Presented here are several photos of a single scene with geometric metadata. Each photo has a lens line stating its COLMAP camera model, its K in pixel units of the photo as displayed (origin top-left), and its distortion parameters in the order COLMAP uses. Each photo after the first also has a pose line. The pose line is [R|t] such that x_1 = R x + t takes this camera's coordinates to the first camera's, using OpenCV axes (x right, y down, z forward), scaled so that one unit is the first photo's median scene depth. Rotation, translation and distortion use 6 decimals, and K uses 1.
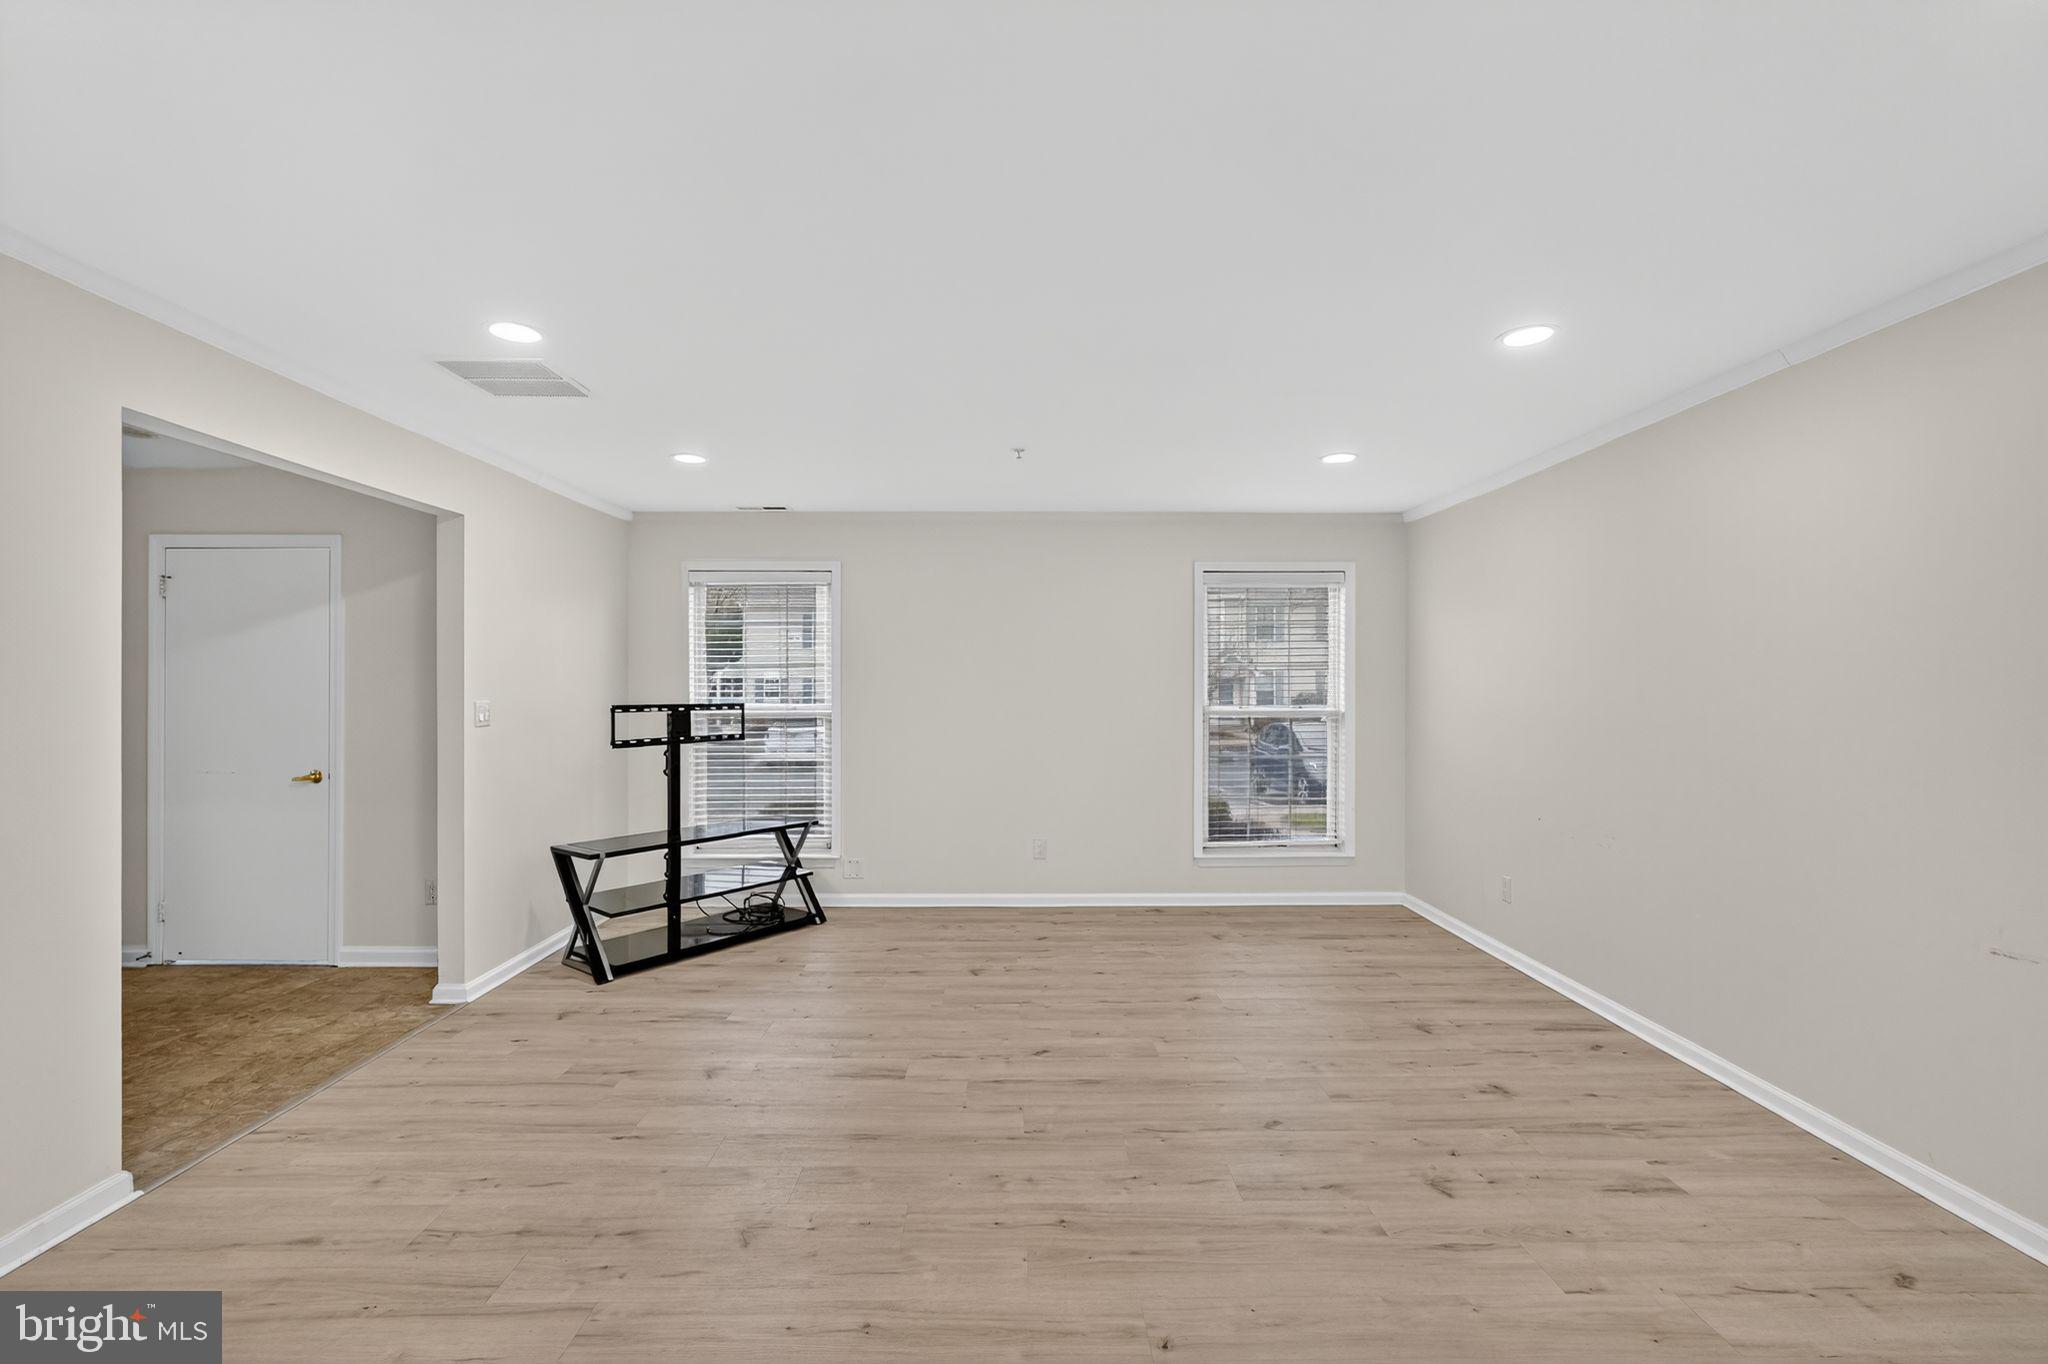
lens RADIAL K [[901.6, 0, 1024.0], [0, 901.6, 682.0], [0, 0, 1]] dist [-0.016618, 0.008727]
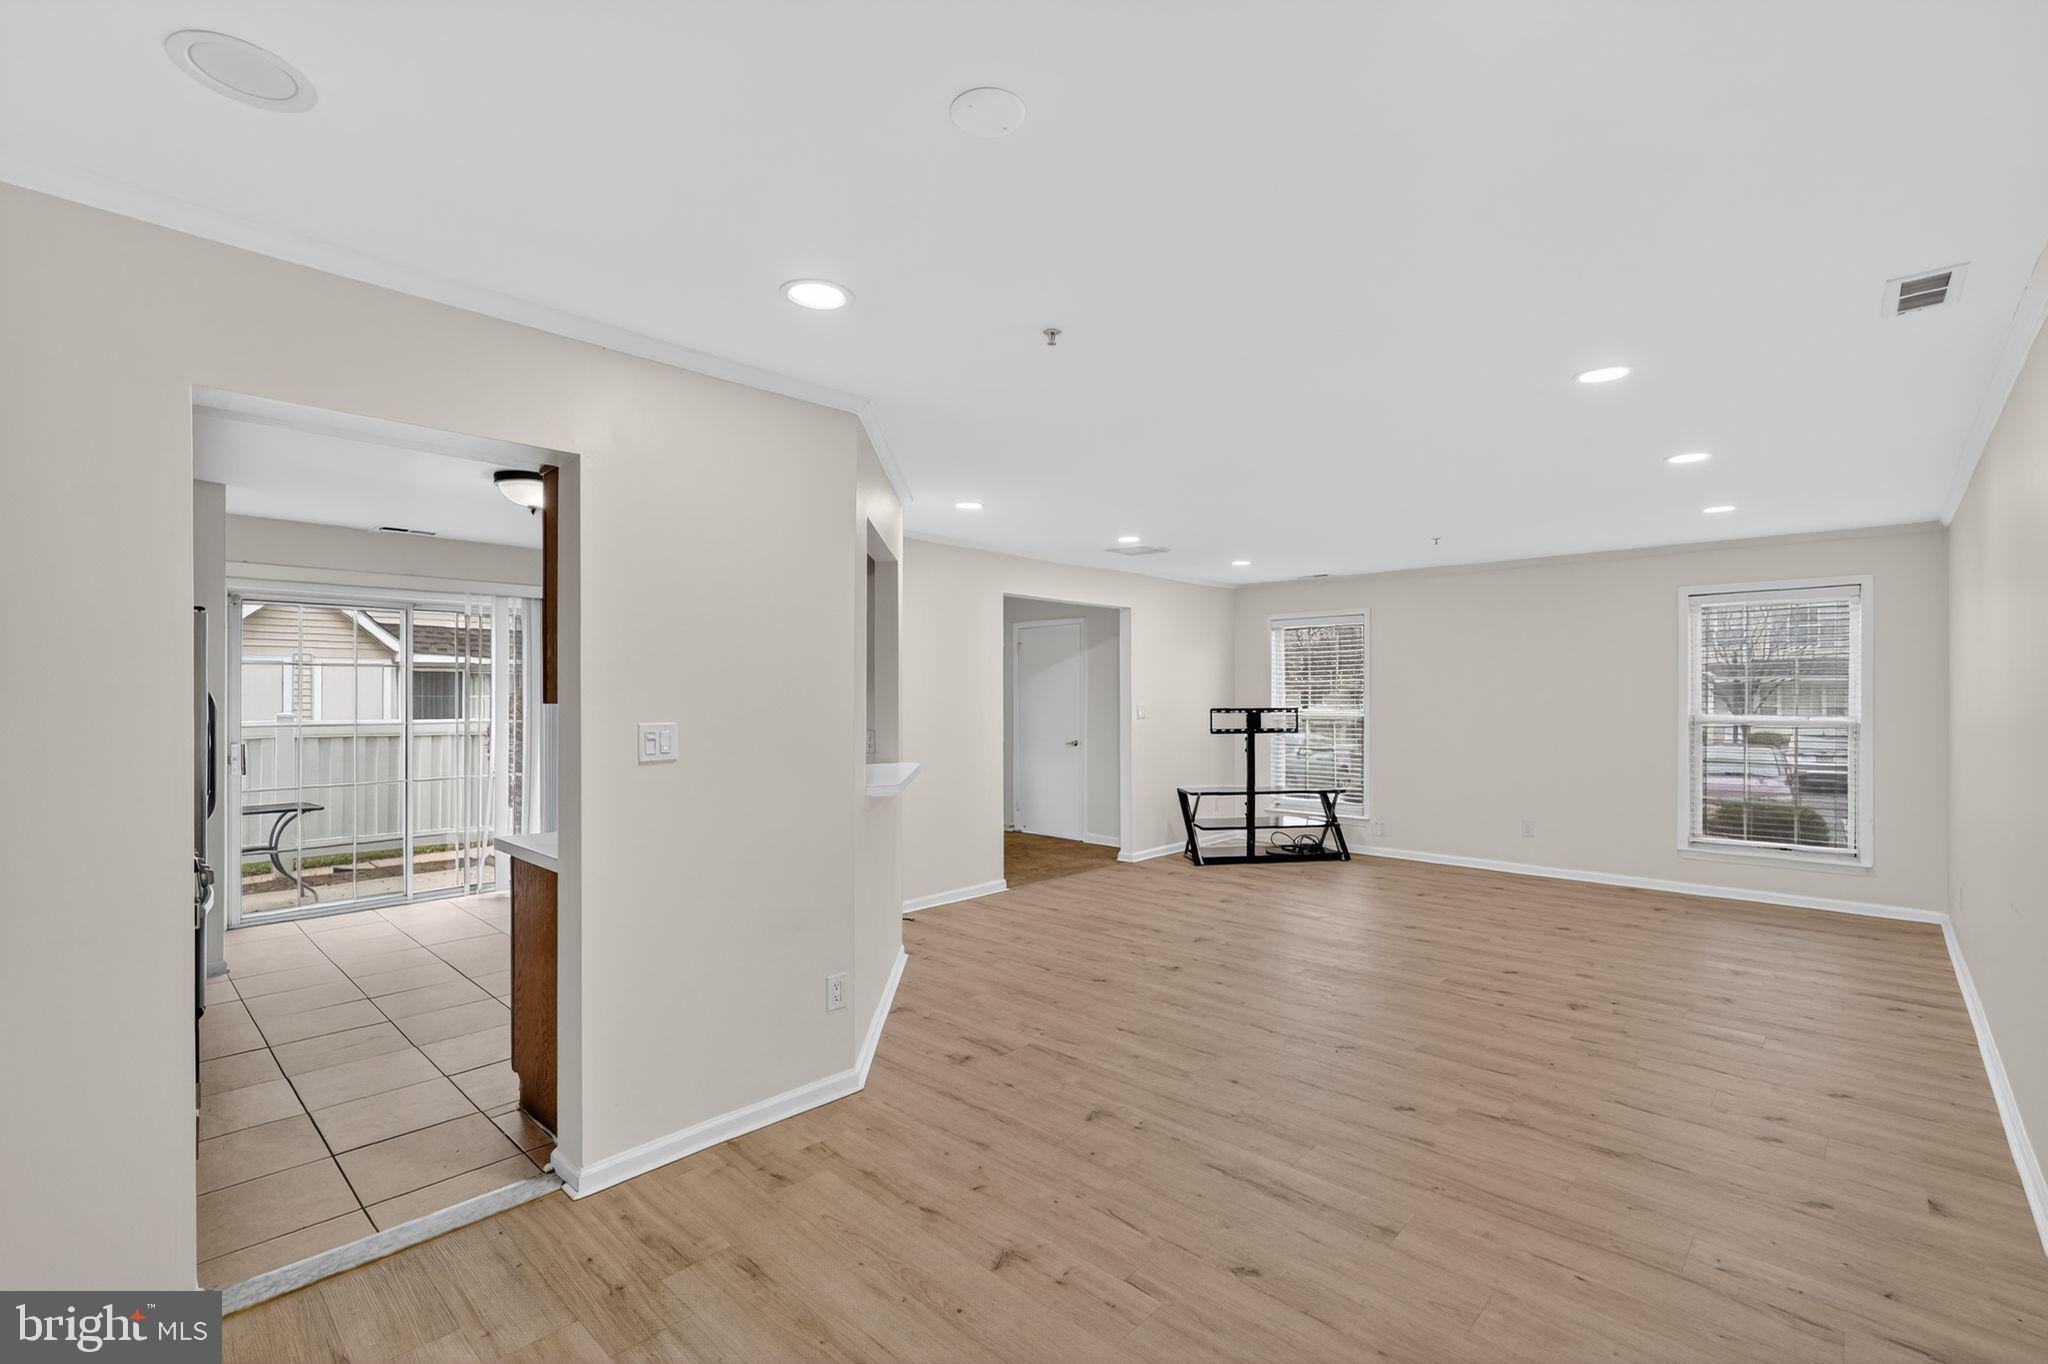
lens RADIAL K [[916.3, 0, 1024.0], [0, 916.3, 682.0], [0, 0, 1]] dist [-0.017700, 0.009243]
pose [[0.717402, -0.009692, -0.696592, 0.603820], [0.002934, 0.999936, -0.010891, -0.007041], [0.696653, 0.005770, 0.717385, -0.590314]]
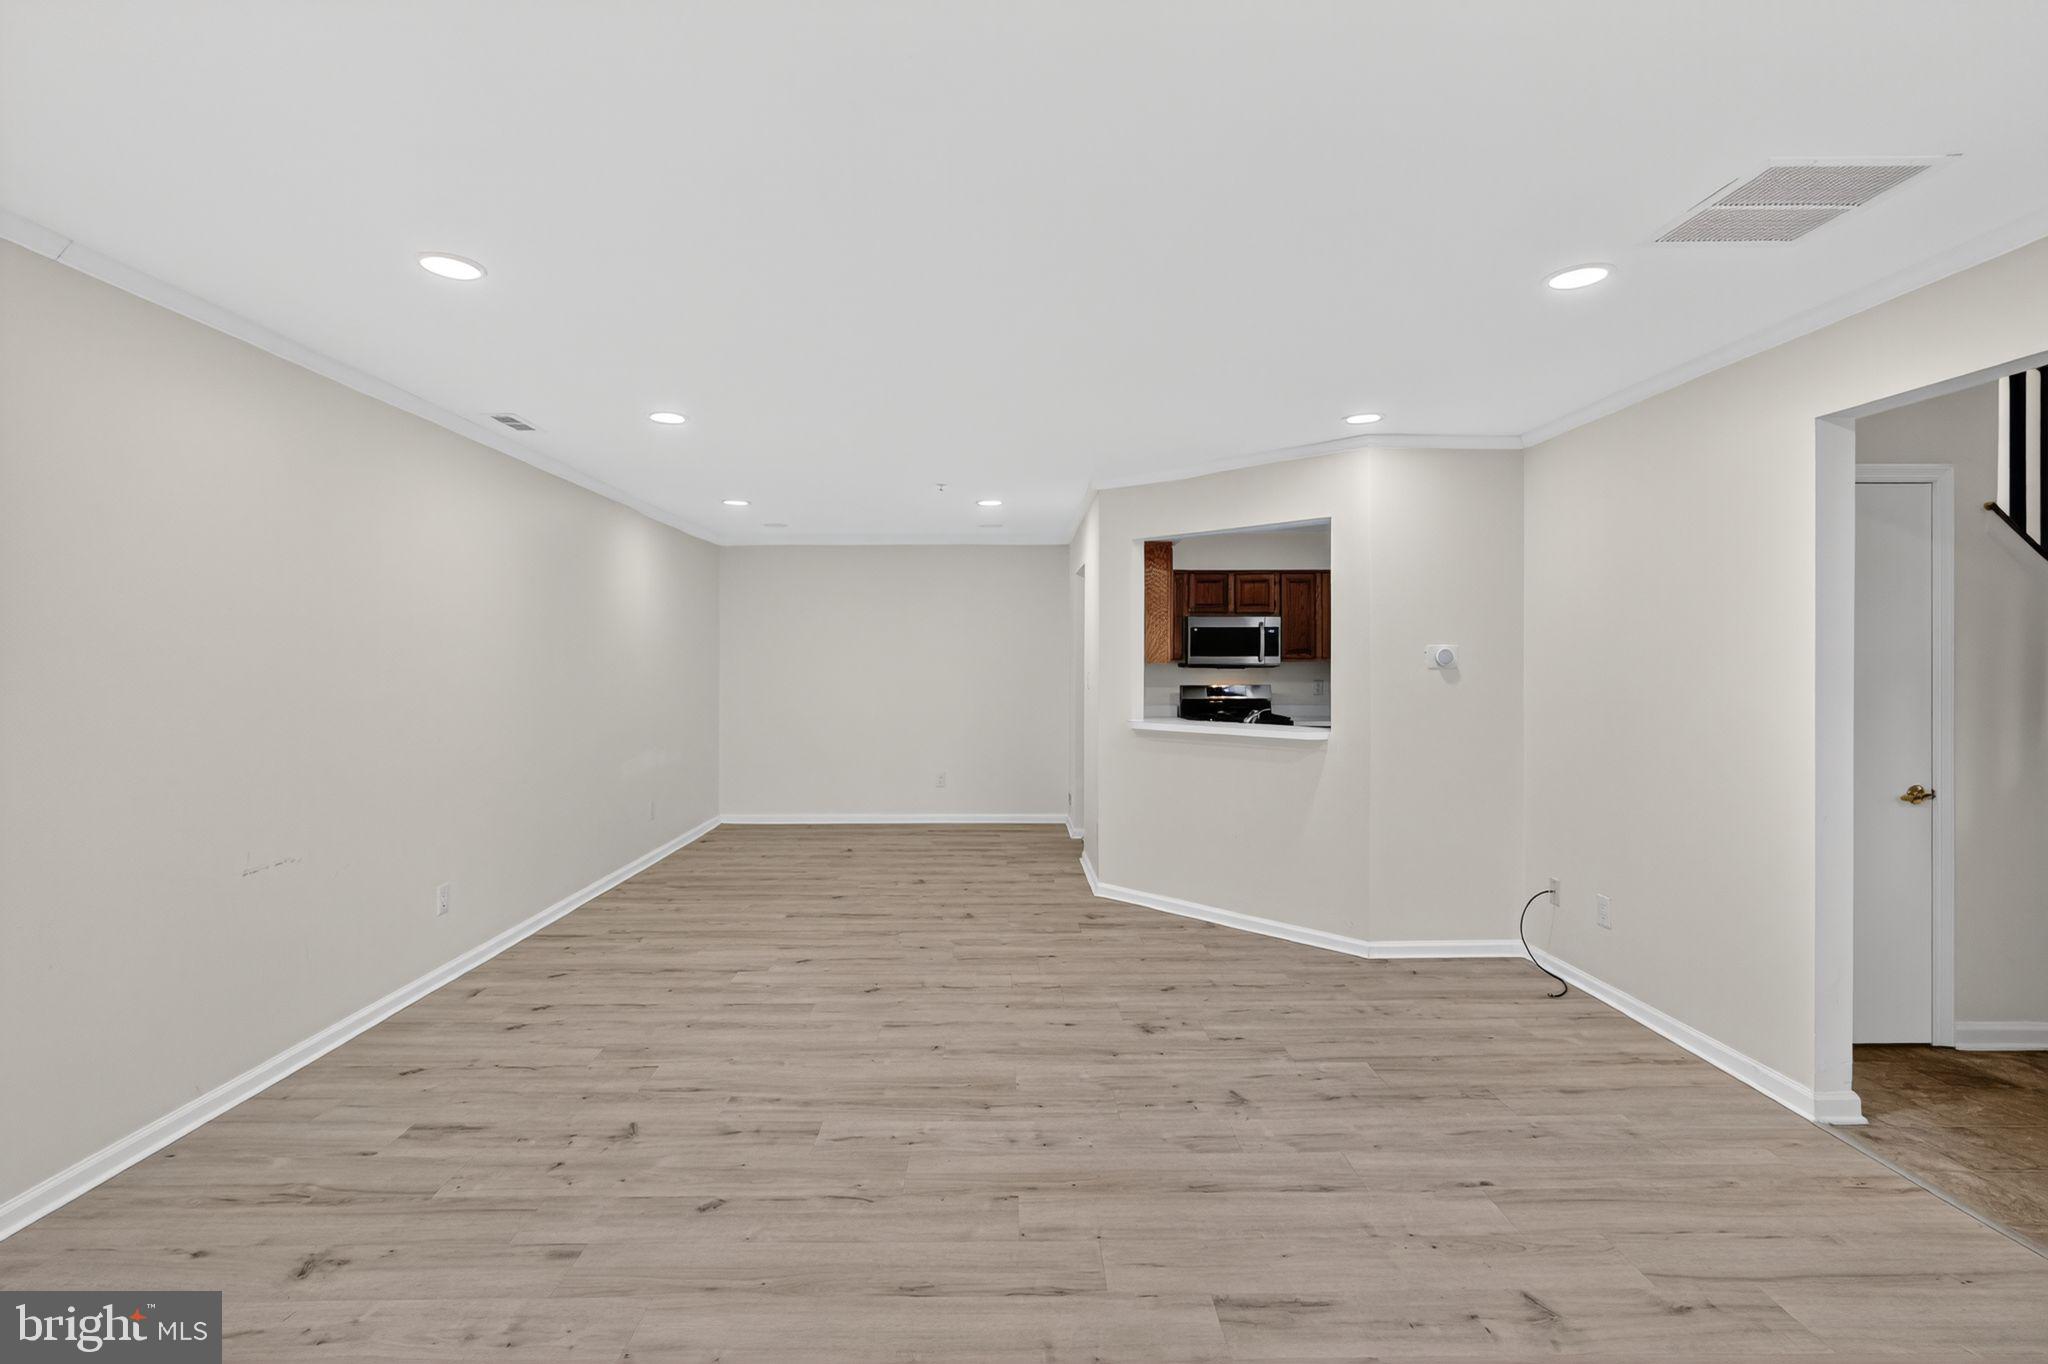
lens RADIAL K [[906.1, 0, 1016.7], [0, 906.1, 676.4], [0, 0, 1]] dist [-0.018133, 0.008907]
pose [[-0.999999, 0.000241, 0.001541, -0.000018], [0.000260, 0.999930, 0.011852, 0.004767], [-0.001538, 0.011852, -0.999929, 1.380724]]
